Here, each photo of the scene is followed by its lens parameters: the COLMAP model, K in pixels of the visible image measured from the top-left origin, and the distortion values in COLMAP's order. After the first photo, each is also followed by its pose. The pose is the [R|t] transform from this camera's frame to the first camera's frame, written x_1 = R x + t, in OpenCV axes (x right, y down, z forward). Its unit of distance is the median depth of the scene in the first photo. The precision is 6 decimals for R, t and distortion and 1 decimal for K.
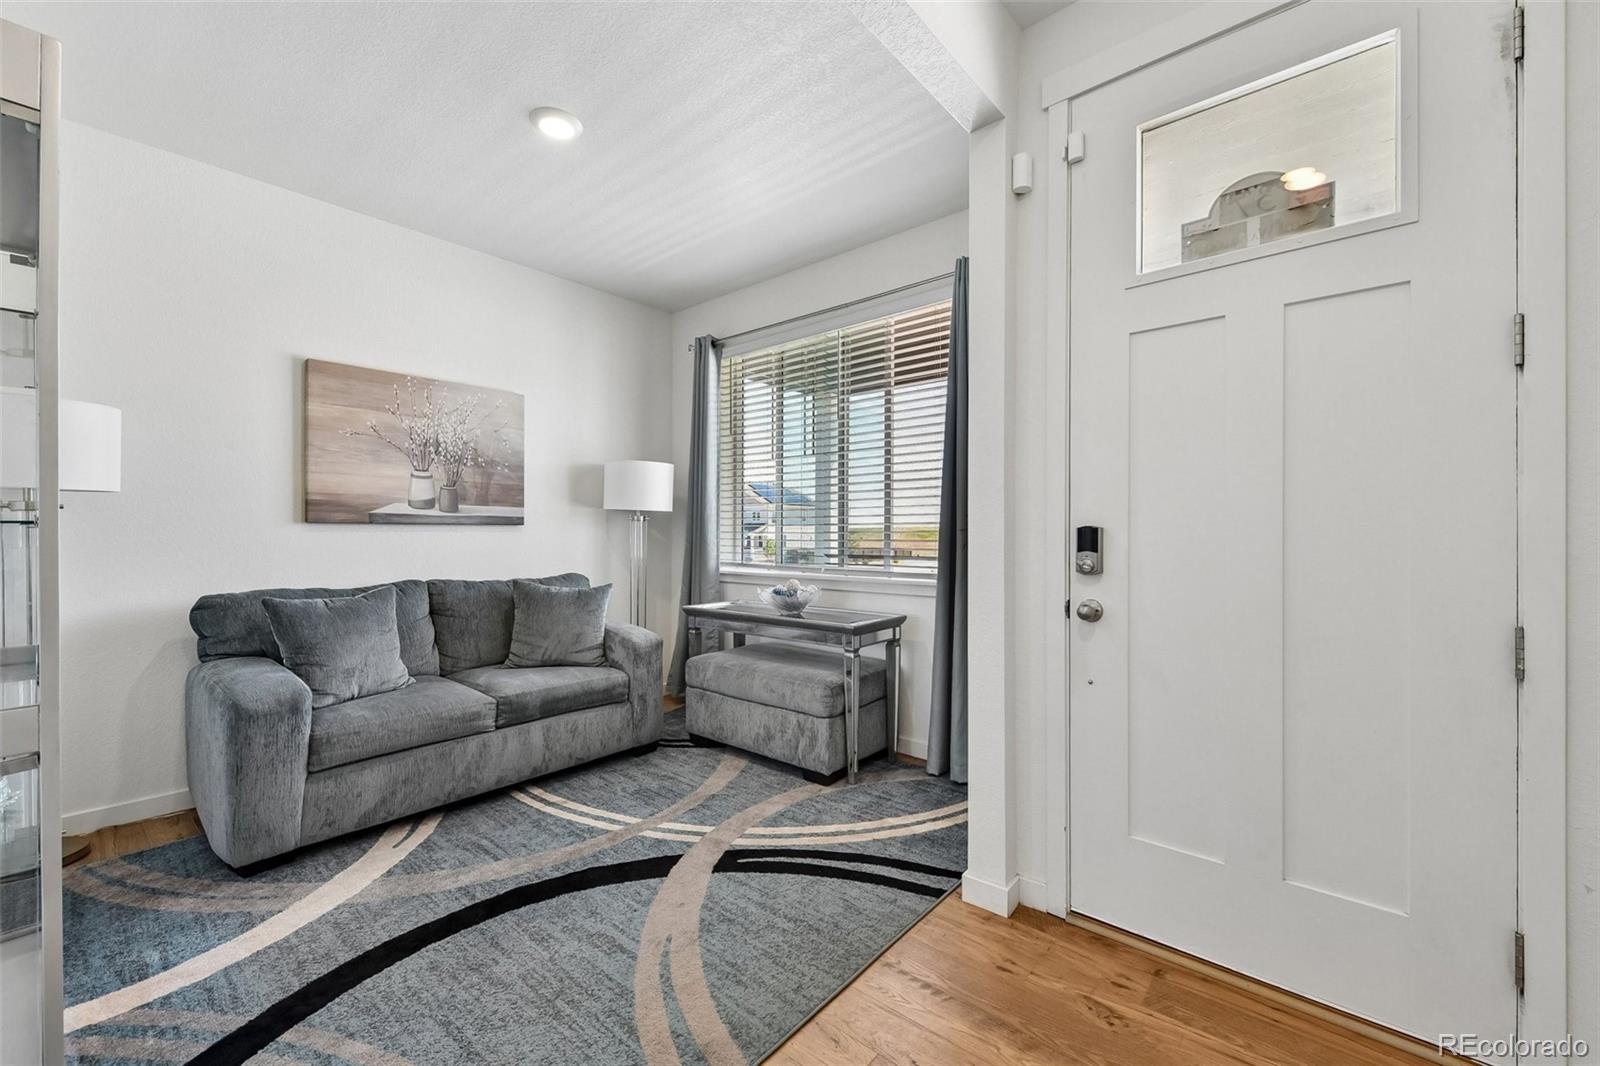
lens RADIAL K [[632.4, 0, 810.5], [0, 632.4, 522.2], [0, 0, 1]] dist [0.014013, -0.007674]
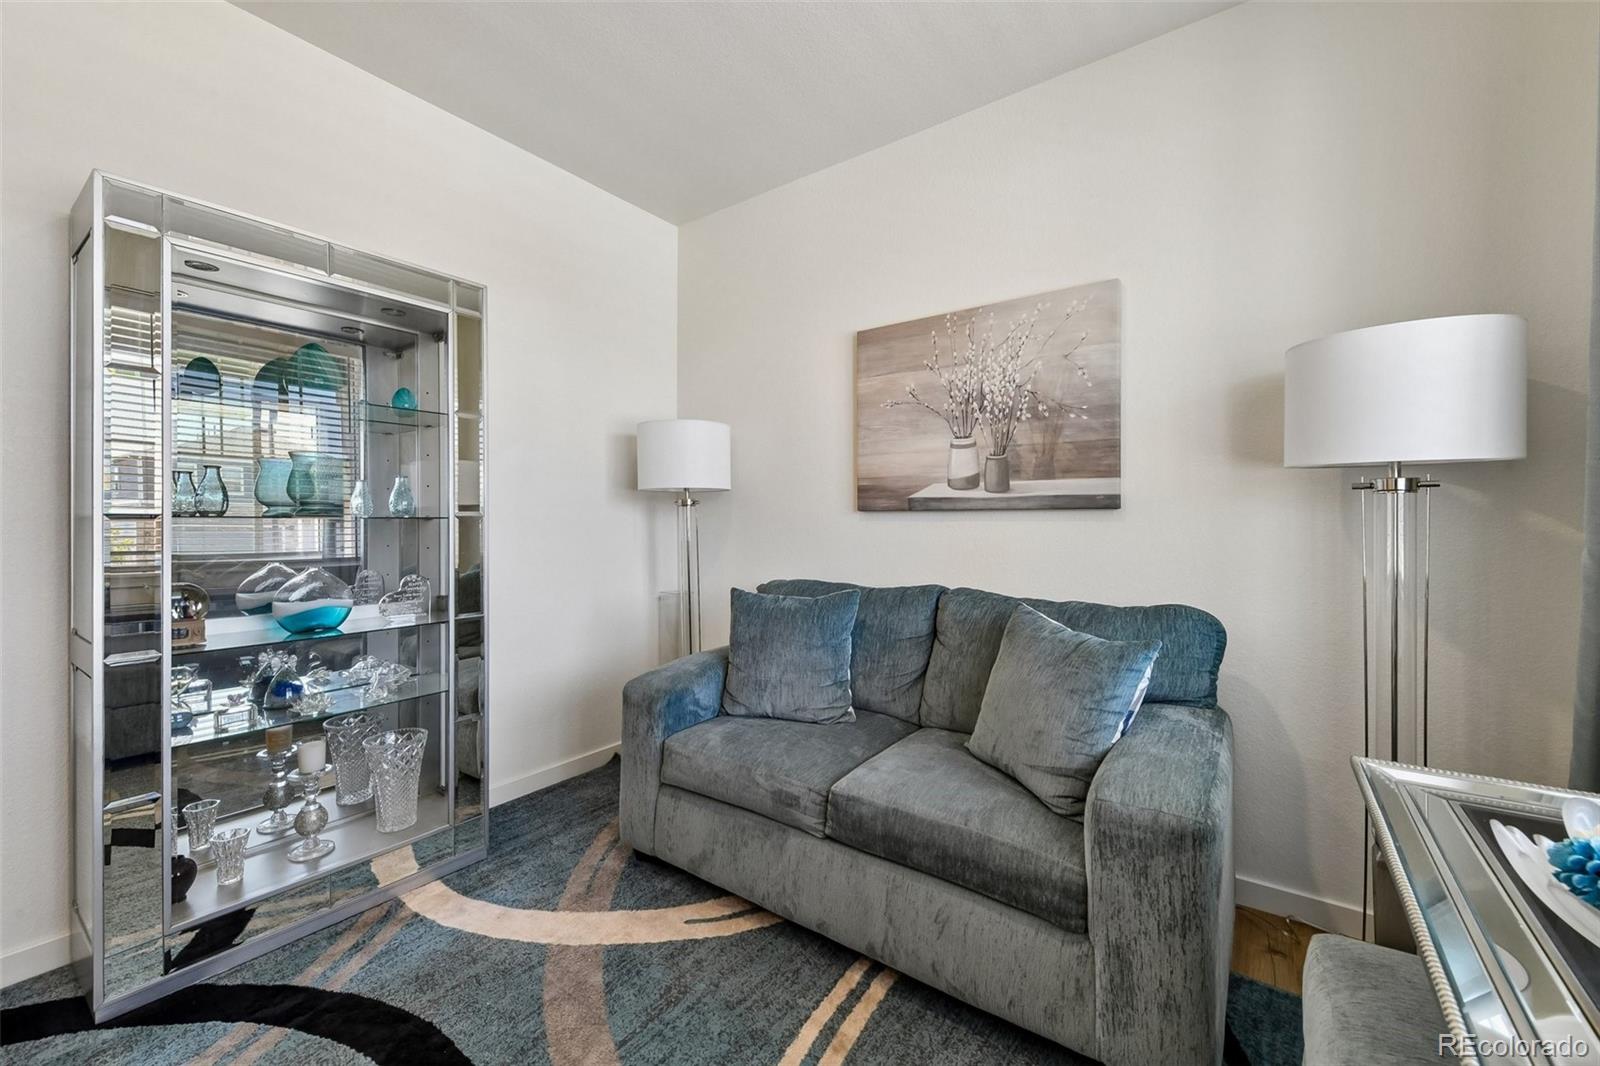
lens RADIAL K [[632.4, 0, 810.5], [0, 632.4, 522.2], [0, 0, 1]] dist [0.014013, -0.007674]
pose [[0.085285, -0.005452, -0.996342, 0.102108], [0.013622, 0.999898, -0.004306, 0.017906], [0.996263, -0.013205, 0.085351, 0.792925]]
